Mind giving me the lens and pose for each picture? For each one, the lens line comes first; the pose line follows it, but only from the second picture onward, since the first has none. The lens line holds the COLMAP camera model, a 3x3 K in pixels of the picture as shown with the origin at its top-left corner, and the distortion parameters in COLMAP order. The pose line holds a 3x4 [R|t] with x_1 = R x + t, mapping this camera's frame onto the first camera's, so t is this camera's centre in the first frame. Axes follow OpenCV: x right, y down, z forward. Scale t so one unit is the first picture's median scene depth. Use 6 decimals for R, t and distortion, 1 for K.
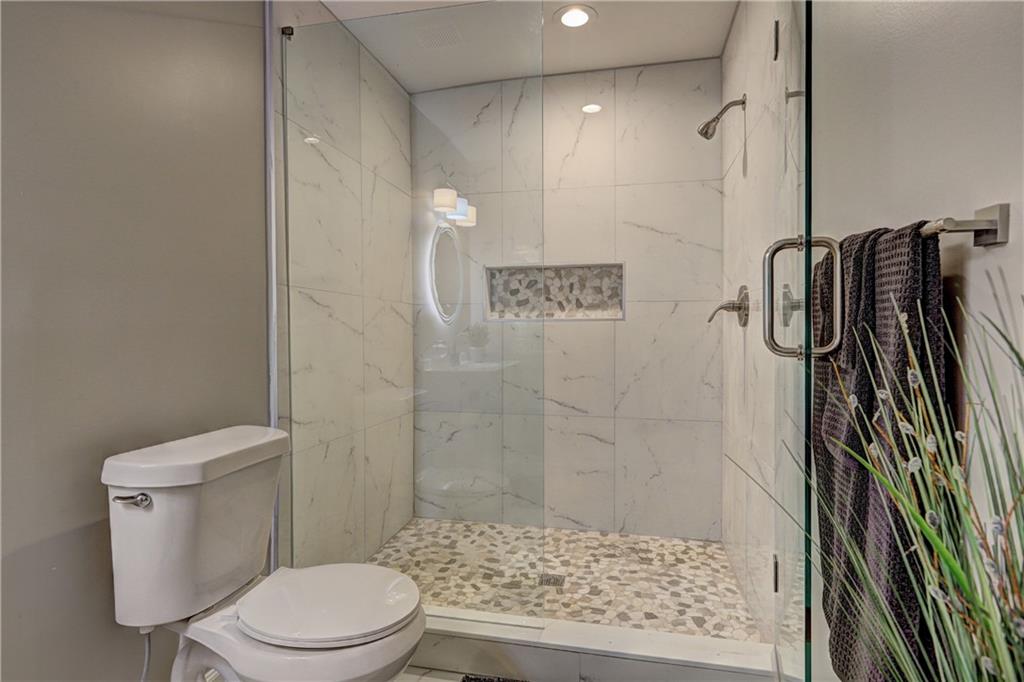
lens RADIAL K [[529.3, 0, 514.1], [0, 529.3, 332.9], [0, 0, 1]] dist [-0.008239, 0.000605]
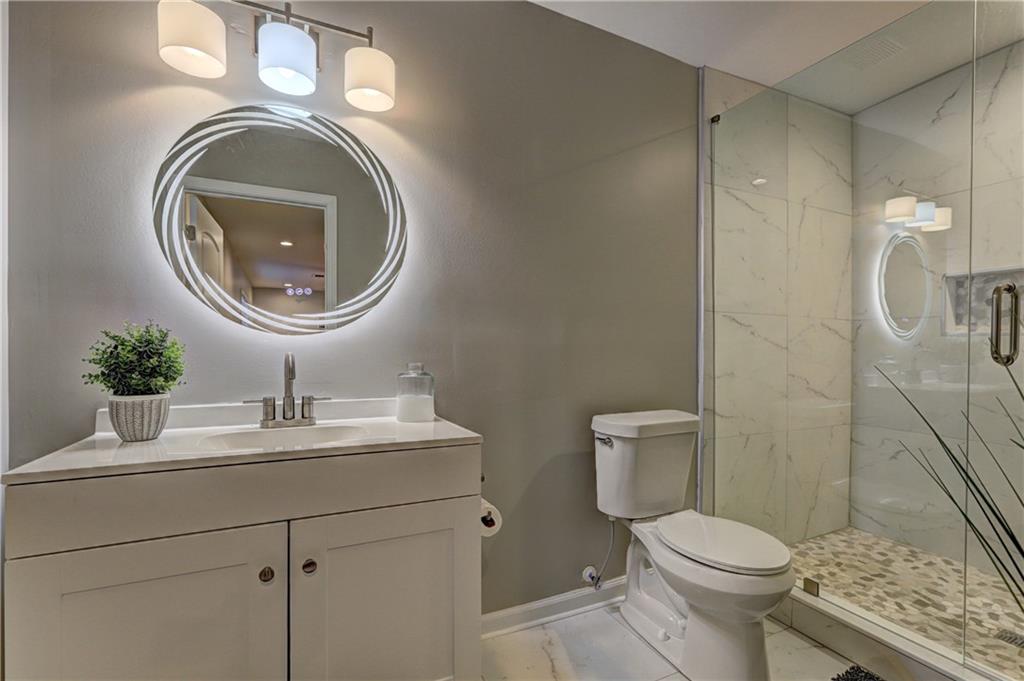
lens RADIAL K [[458.4, 0, 513.0], [0, 458.4, 353.0], [0, 0, 1]] dist [-0.001841, -0.000530]
pose [[0.612723, 0.015948, -0.790137, 0.136909], [-0.006845, 0.999866, 0.014873, 0.001381], [0.790268, -0.003704, 0.612750, -0.083197]]
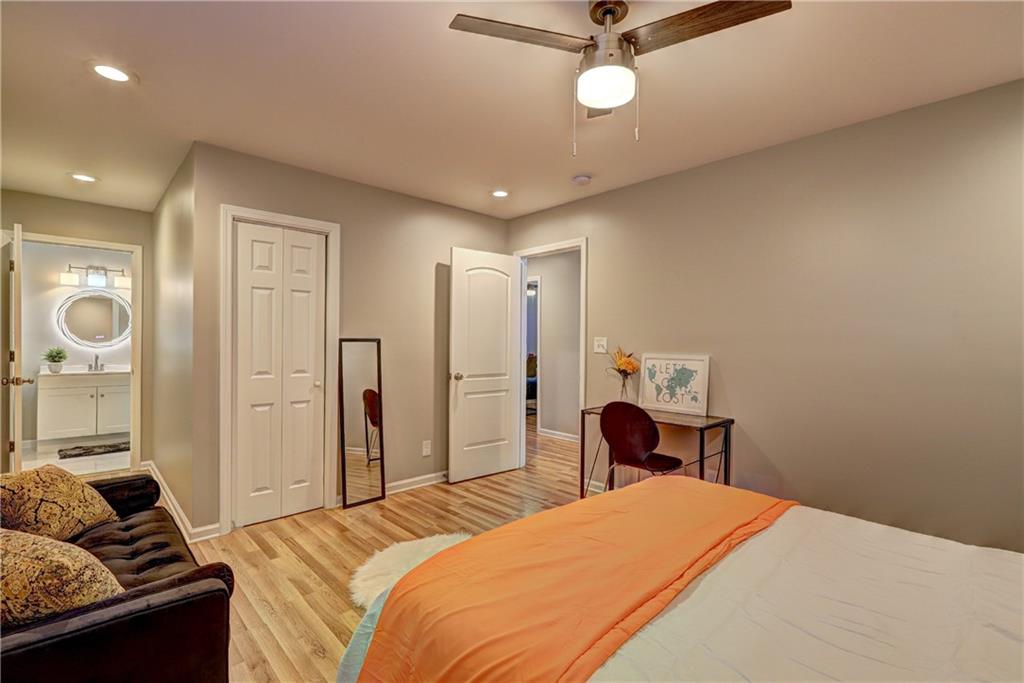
lens RADIAL K [[458.4, 0, 518.7], [0, 458.4, 343.5], [0, 0, 1]] dist [-0.001841, -0.000530]
pose [[0.819411, 0.004980, -0.573184, 2.146893], [-0.003608, 0.999987, 0.003532, -0.042047], [0.573195, -0.000826, 0.819419, -0.528490]]
